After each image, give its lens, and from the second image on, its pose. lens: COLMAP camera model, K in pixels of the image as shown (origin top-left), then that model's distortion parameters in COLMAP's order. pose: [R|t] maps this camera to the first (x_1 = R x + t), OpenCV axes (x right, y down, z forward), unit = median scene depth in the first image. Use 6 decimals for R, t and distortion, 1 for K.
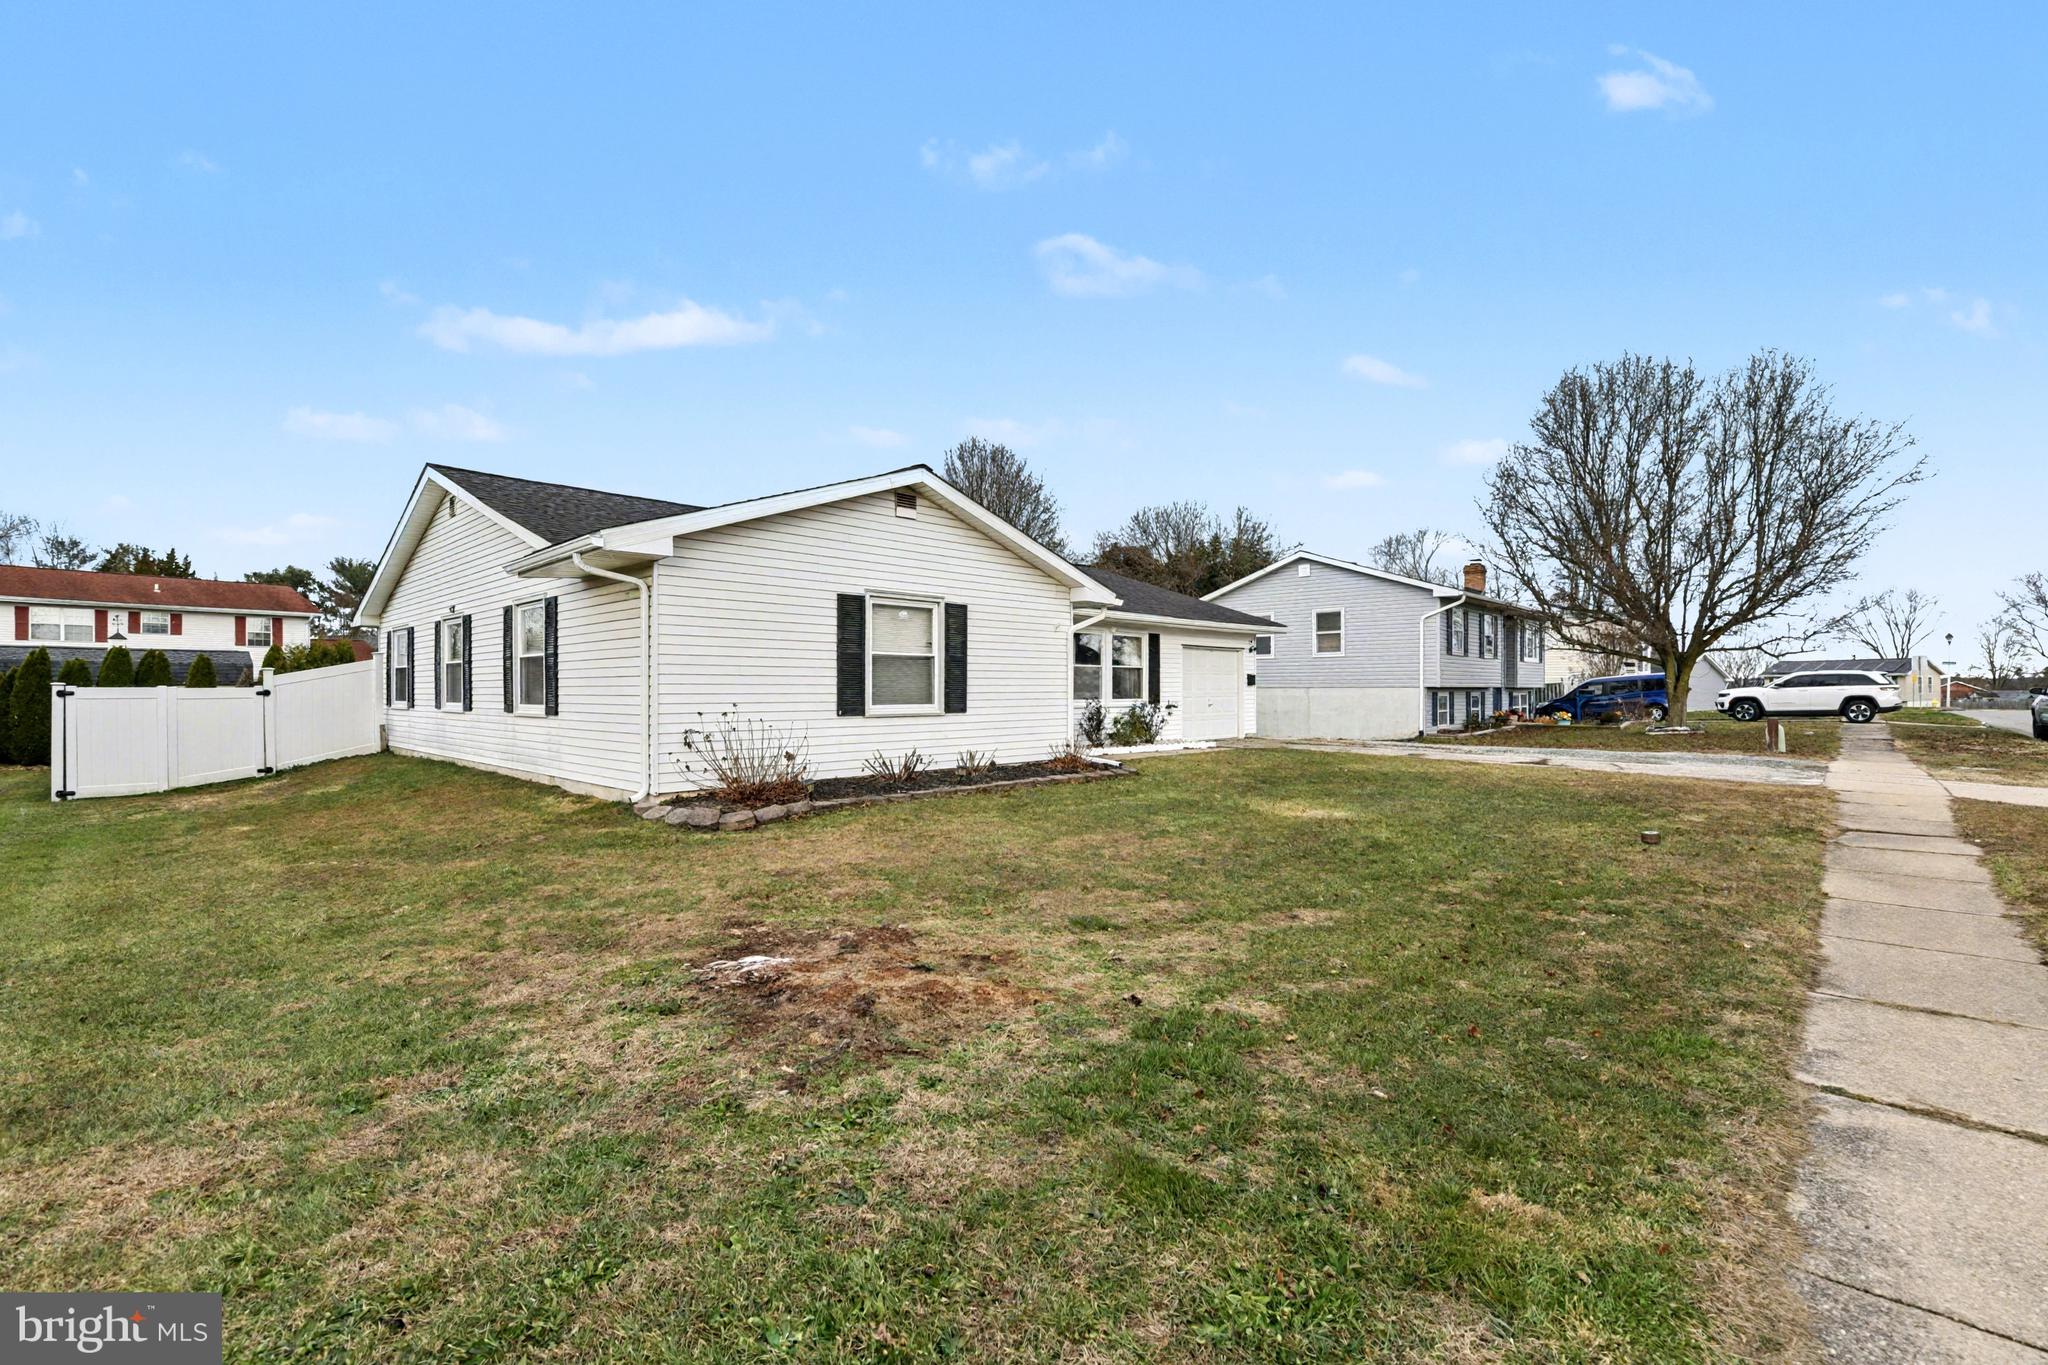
lens RADIAL K [[885.4, 0, 1024.0], [0, 885.4, 682.5], [0, 0, 1]] dist [-0.001369, -0.000146]
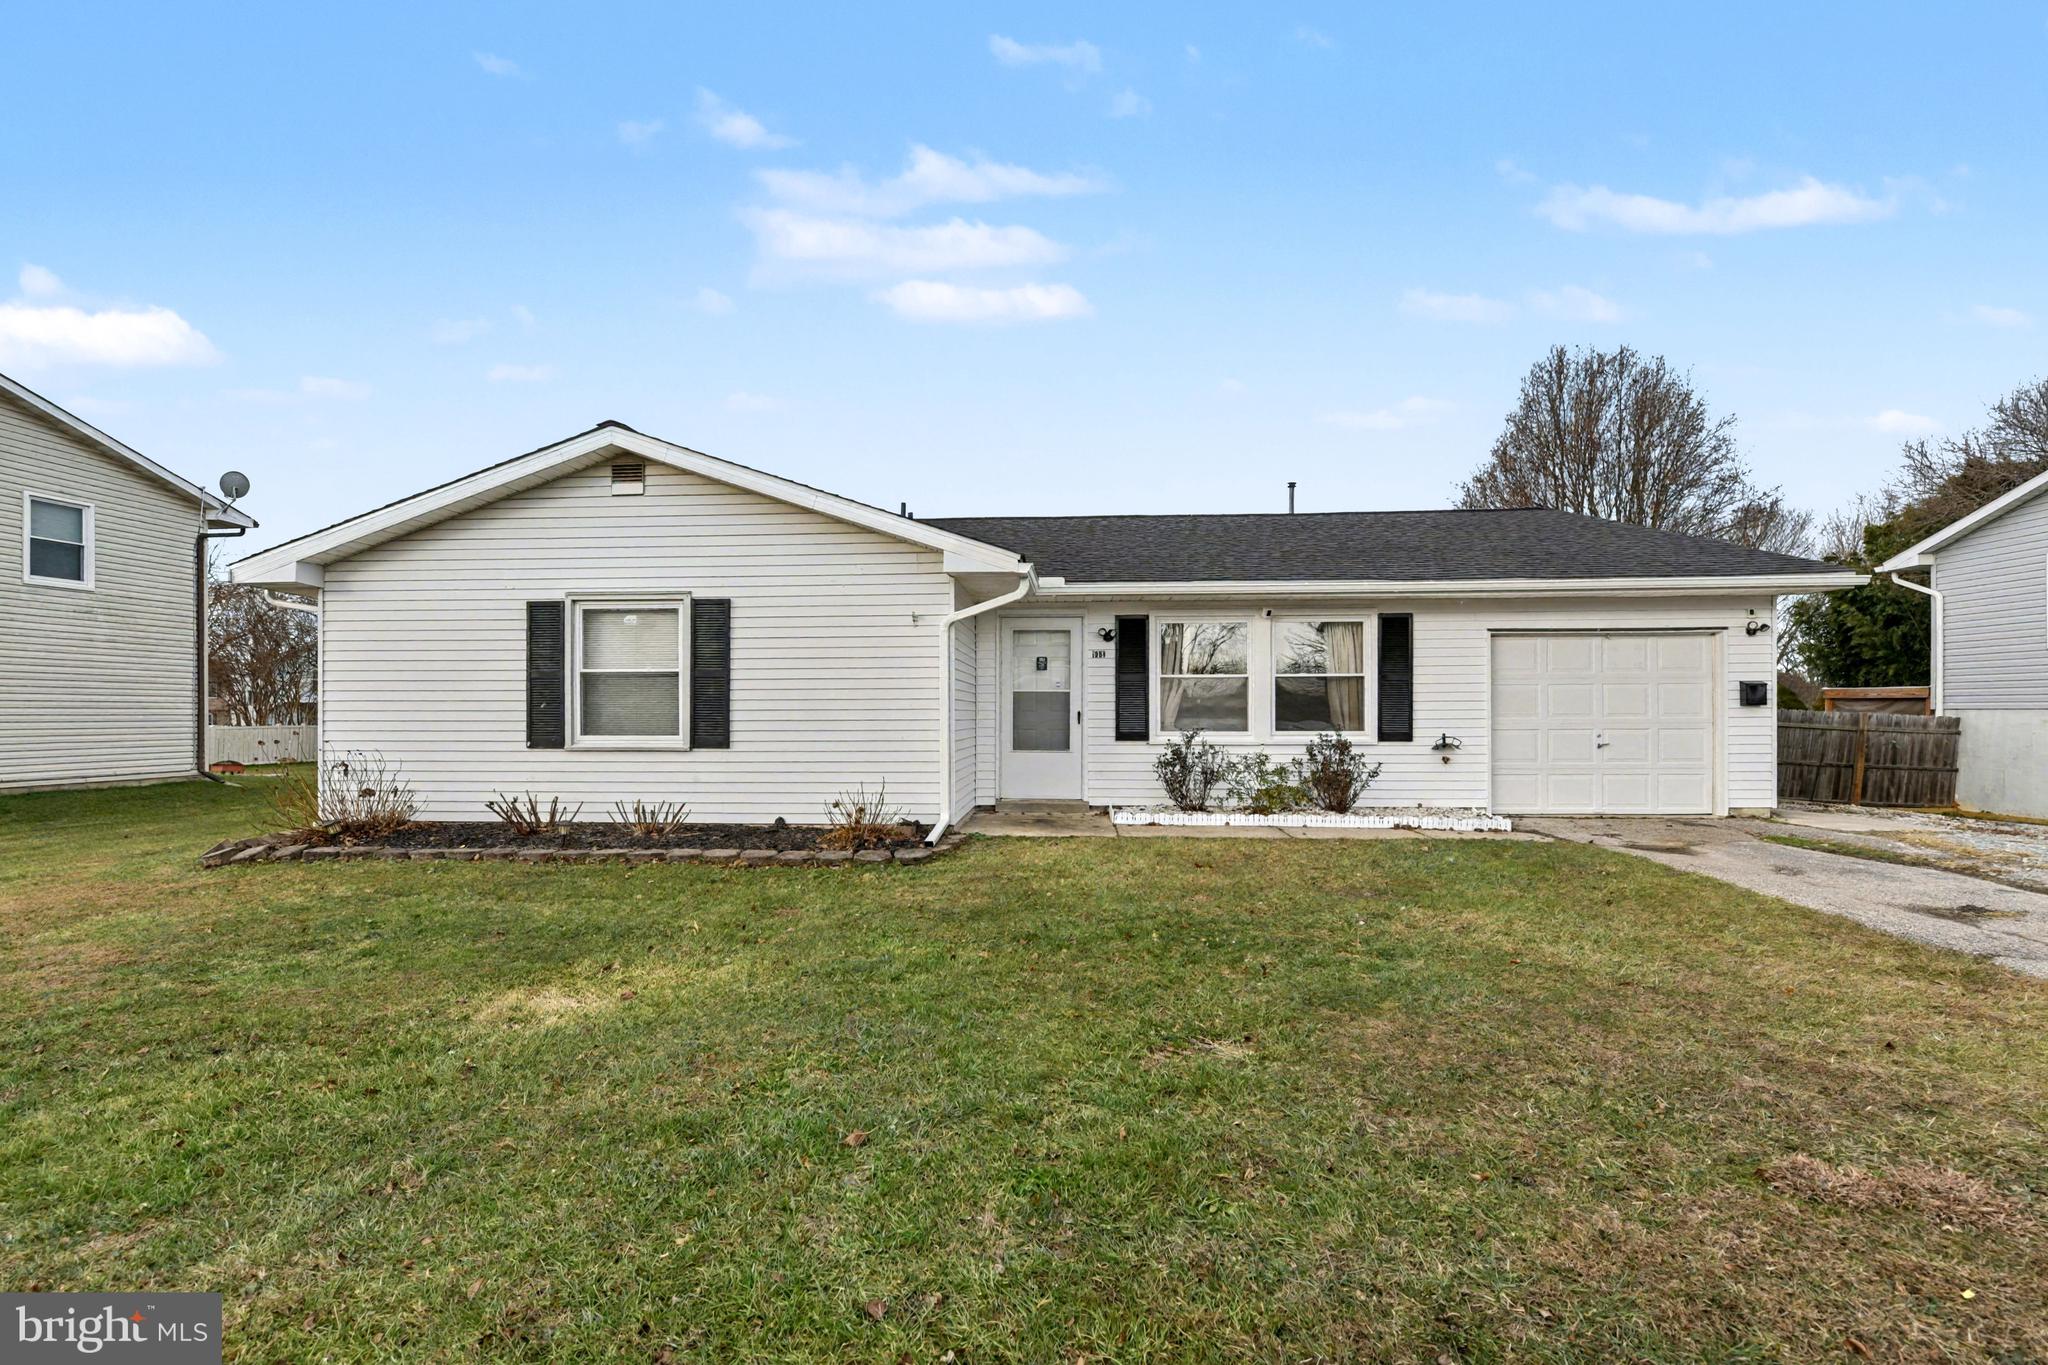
lens RADIAL K [[890.8, 0, 1024.7], [0, 890.8, 709.2], [0, 0, 1]] dist [-0.001026, -0.000115]
pose [[0.652848, -0.003483, -0.757481, 0.646539], [0.006897, 0.999975, 0.001347, 0.002871], [0.757457, -0.006103, 0.652856, 0.711853]]
